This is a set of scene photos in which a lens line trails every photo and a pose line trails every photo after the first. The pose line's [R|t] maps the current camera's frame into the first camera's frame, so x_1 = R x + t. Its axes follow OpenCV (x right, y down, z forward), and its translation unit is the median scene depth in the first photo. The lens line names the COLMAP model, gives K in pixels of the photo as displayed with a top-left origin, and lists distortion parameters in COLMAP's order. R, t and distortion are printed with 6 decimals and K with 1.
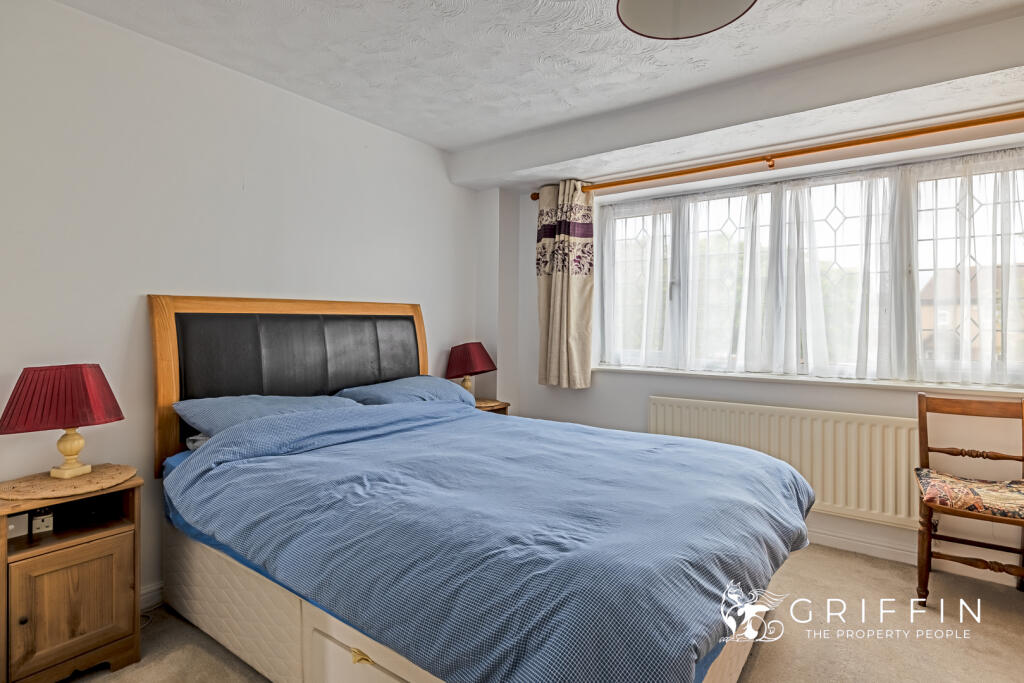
lens RADIAL K [[526.7, 0, 514.1], [0, 526.7, 321.7], [0, 0, 1]] dist [-0.005720, 0.002087]
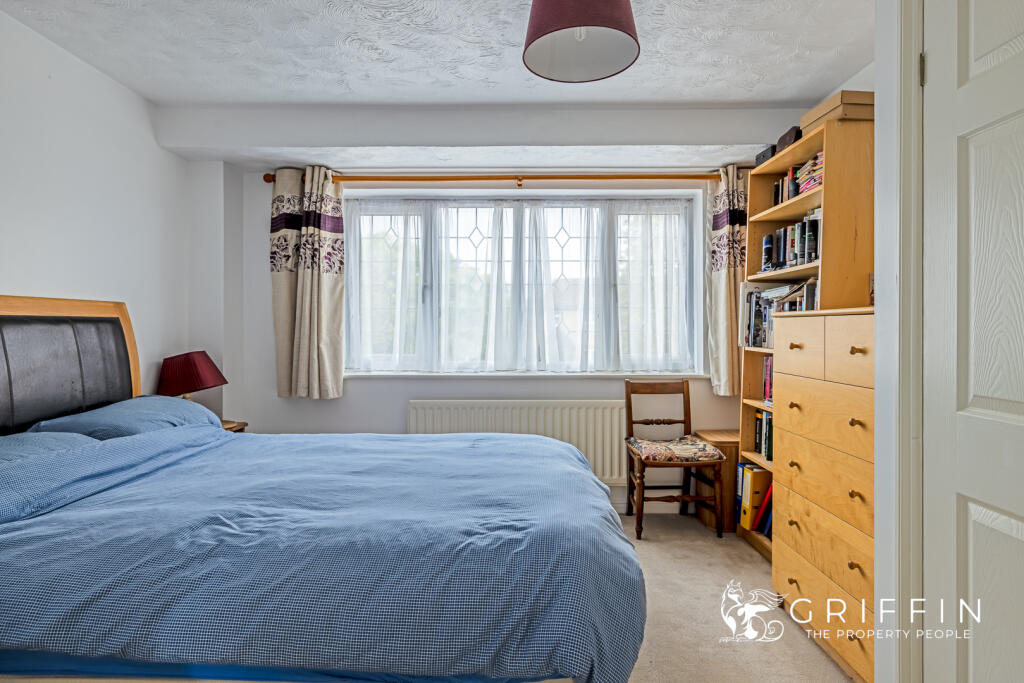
lens RADIAL K [[583.1, 0, 510.9], [0, 583.1, 334.8], [0, 0, 1]] dist [0.000091, -0.001418]
pose [[0.810360, -0.011973, 0.585810, -0.266449], [0.001889, 0.999839, 0.017821, -0.000992], [-0.585929, -0.013335, 0.810252, 0.004278]]
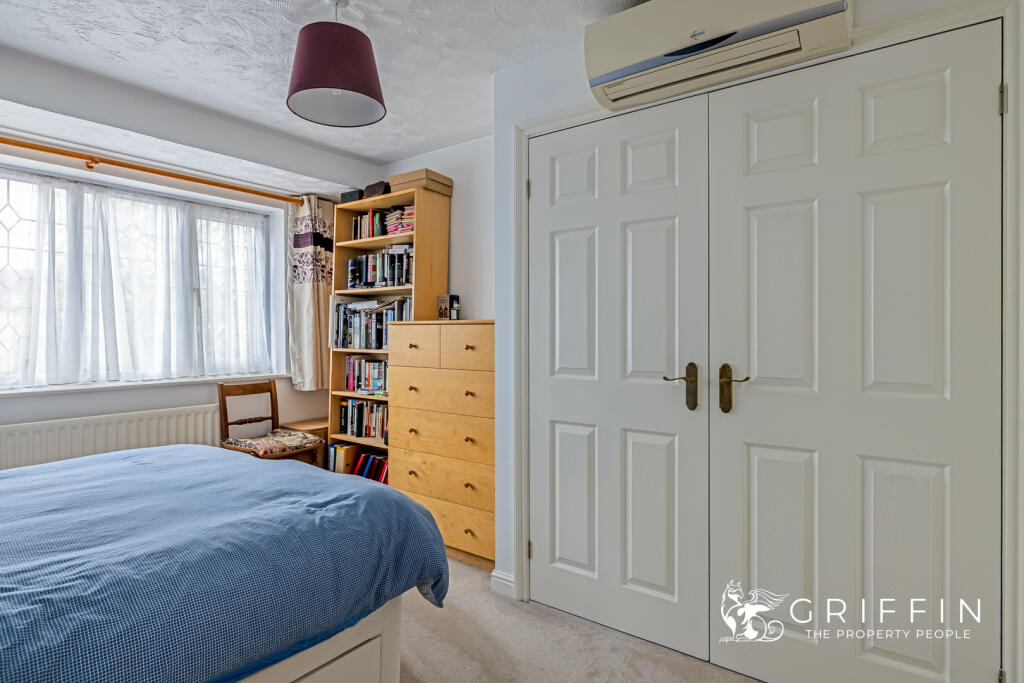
lens RADIAL K [[553.0, 0, 513.2], [0, 553.0, 338.3], [0, 0, 1]] dist [0.000324, -0.001270]
pose [[0.002795, -0.015148, 0.999881, -0.549375], [-0.005320, 0.999871, 0.015162, -0.002294], [-0.999982, -0.005362, 0.002714, 0.231497]]
